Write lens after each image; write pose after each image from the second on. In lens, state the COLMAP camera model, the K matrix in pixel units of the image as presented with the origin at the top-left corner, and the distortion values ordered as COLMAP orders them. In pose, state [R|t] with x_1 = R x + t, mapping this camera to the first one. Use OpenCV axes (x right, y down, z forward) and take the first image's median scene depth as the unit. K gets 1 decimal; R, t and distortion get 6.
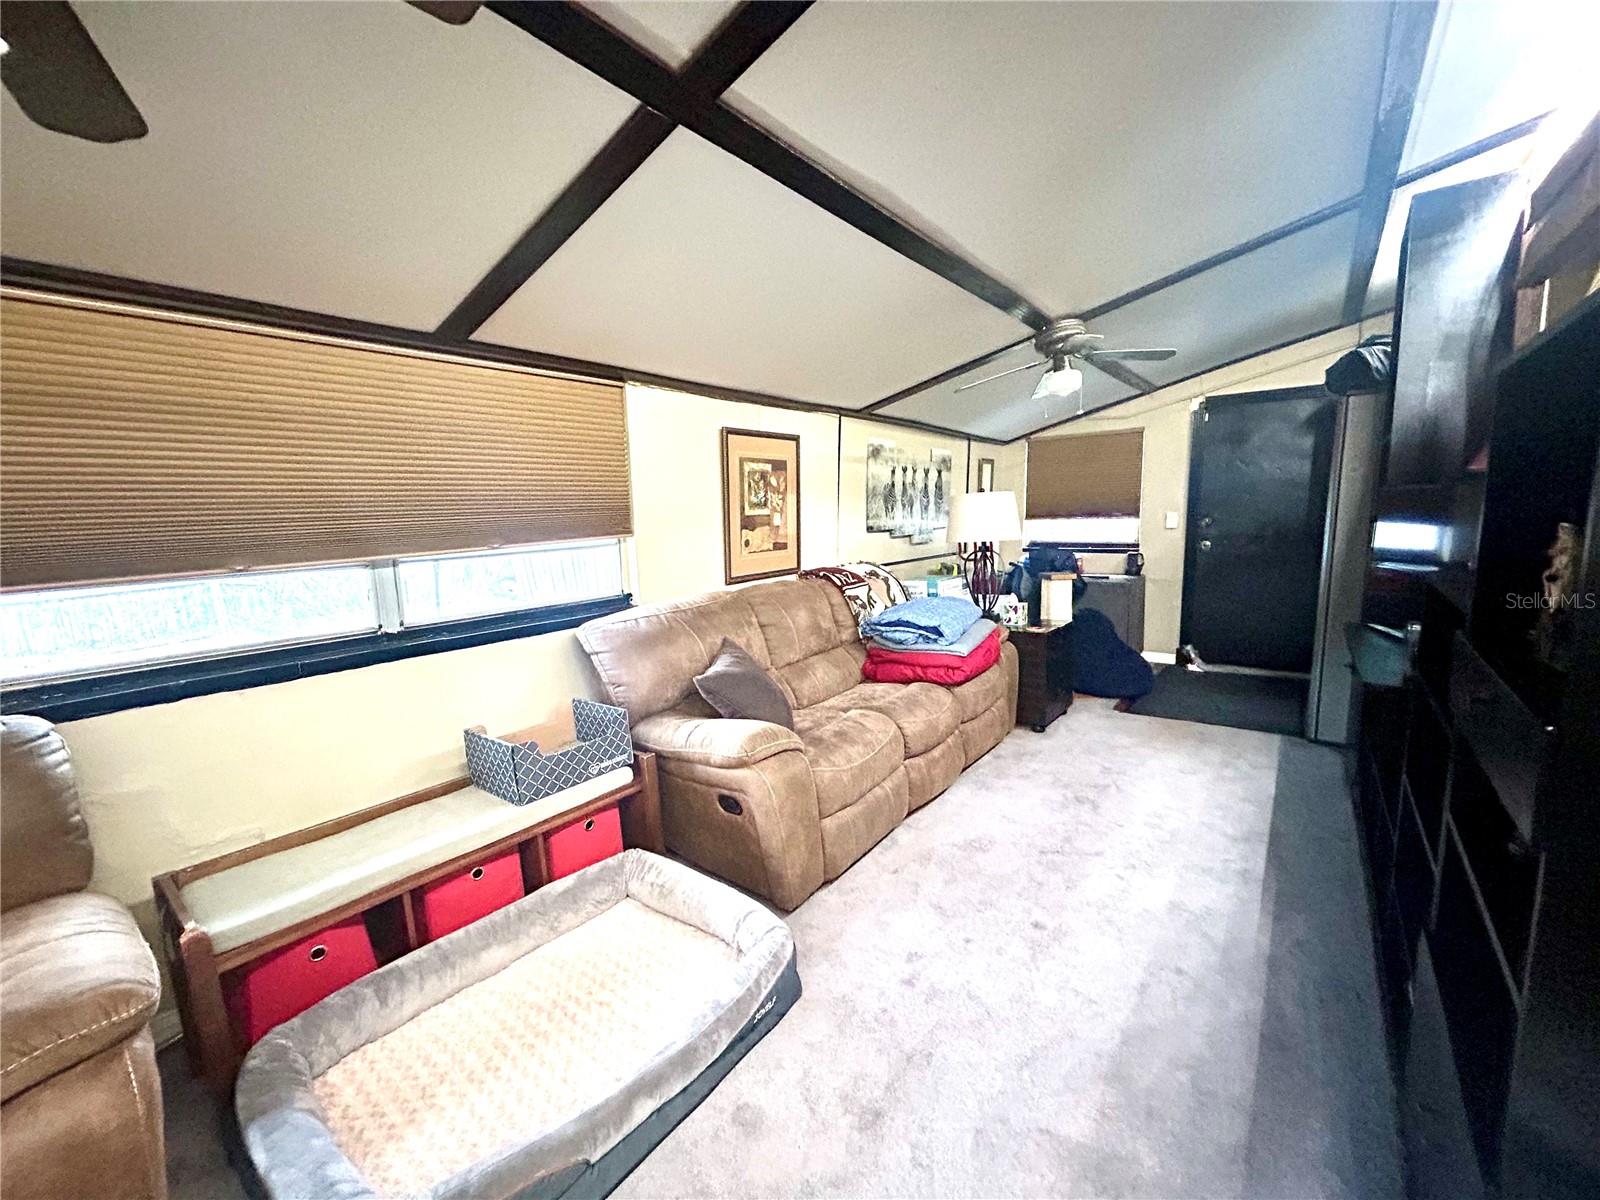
lens RADIAL K [[648.9, 0, 806.1], [0, 648.9, 599.7], [0, 0, 1]] dist [0.000620, 0.001006]
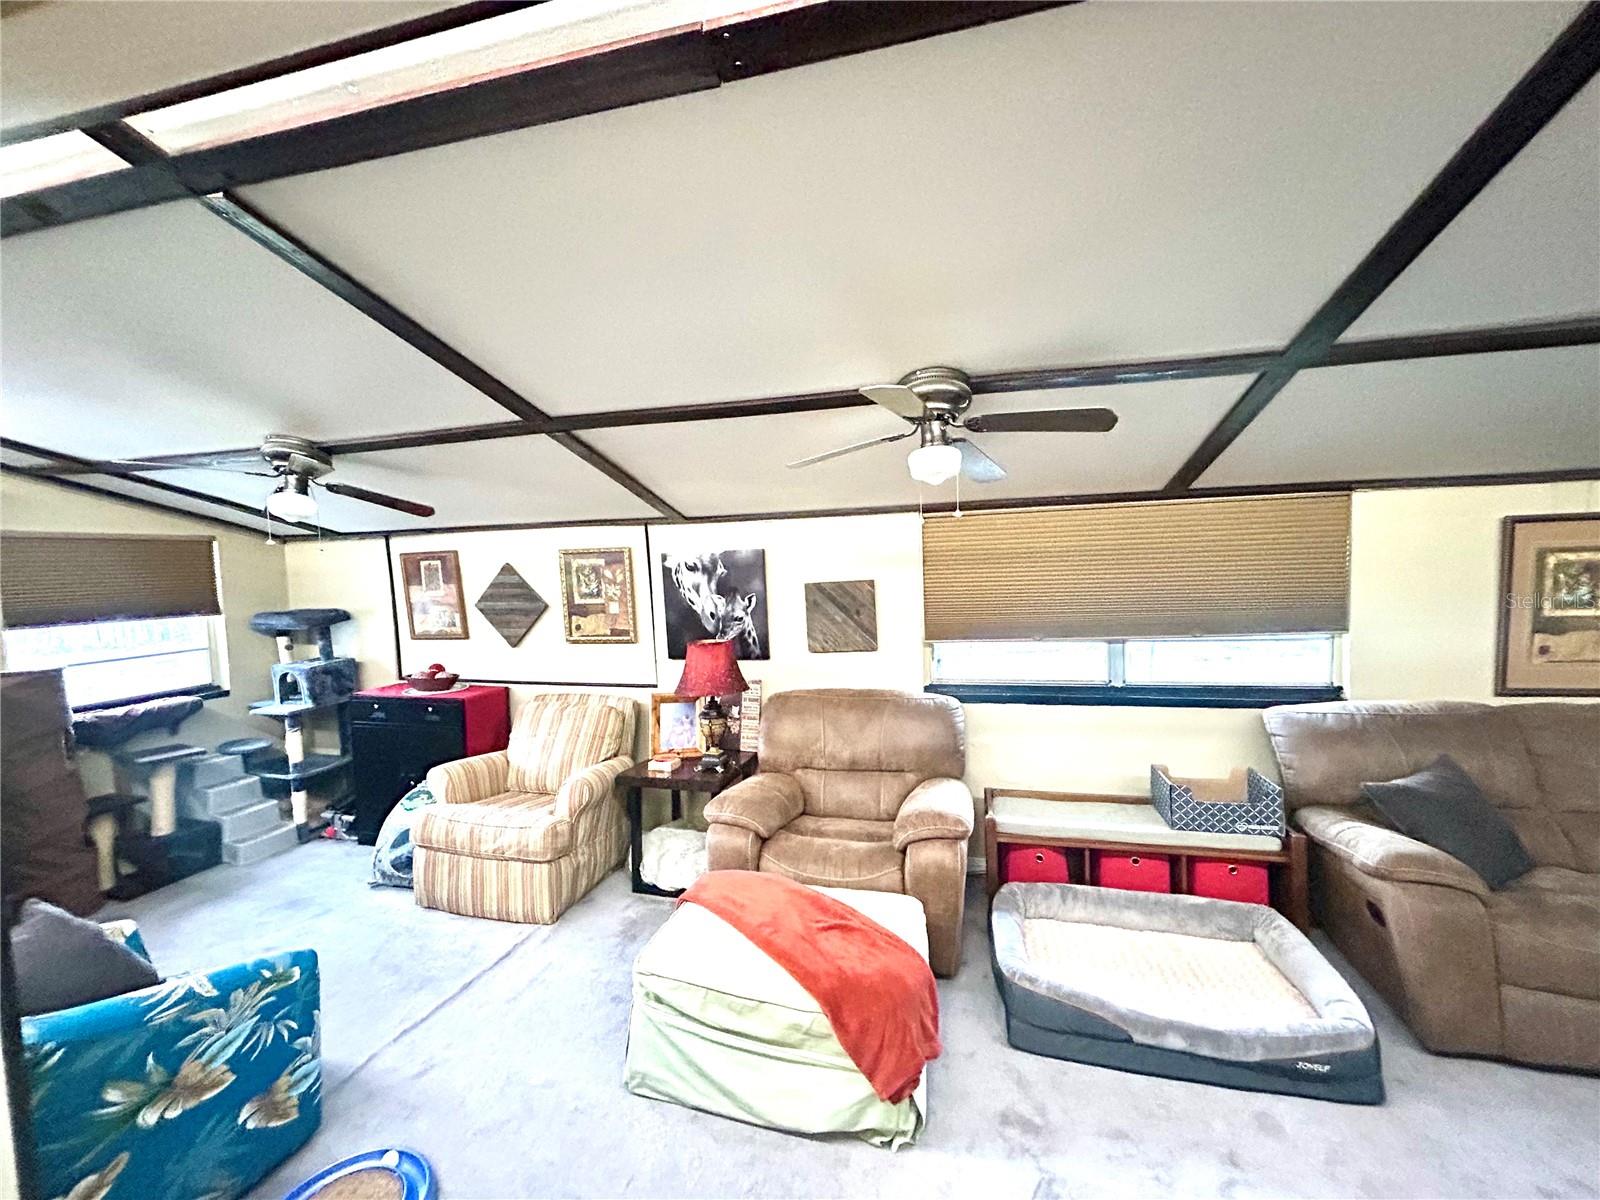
lens RADIAL K [[648.9, 0, 788.7], [0, 648.9, 600.7], [0, 0, 1]] dist [0.000620, 0.001006]
pose [[0.391502, 0.071179, -0.917420, 0.430556], [-0.102651, 0.994159, 0.033327, -0.118315], [0.914434, 0.081127, 0.396522, -0.309529]]
